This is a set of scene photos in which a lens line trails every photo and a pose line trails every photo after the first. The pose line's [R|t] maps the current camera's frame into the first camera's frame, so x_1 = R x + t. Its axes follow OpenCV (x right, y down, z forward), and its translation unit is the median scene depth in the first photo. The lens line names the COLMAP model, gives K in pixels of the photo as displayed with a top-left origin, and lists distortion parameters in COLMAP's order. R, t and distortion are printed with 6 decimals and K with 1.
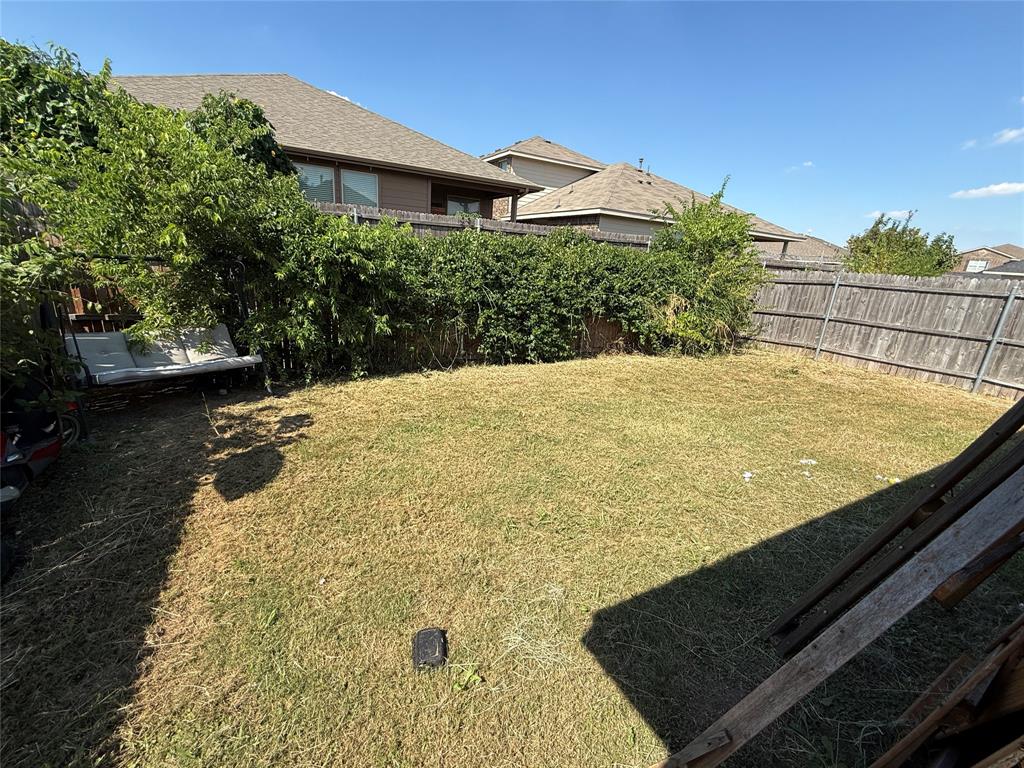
lens RADIAL K [[435.3, 0, 512.0], [0, 435.3, 384.0], [0, 0, 1]] dist [0.000144, -0.000101]
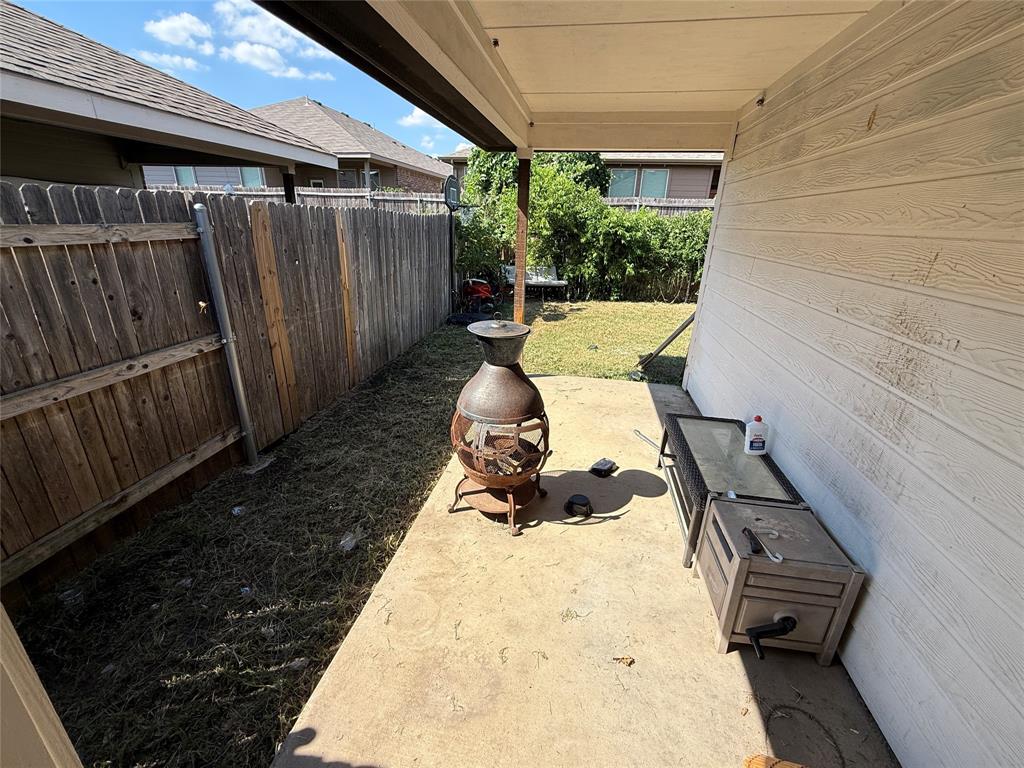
lens RADIAL K [[435.3, 0, 512.0], [0, 435.3, 384.0], [0, 0, 1]] dist [0.000144, -0.000101]
pose [[0.781298, 0.181206, -0.597275, 0.491668], [-0.155879, 0.983255, 0.094402, 0.241641], [0.604380, 0.019346, 0.796462, -0.722815]]
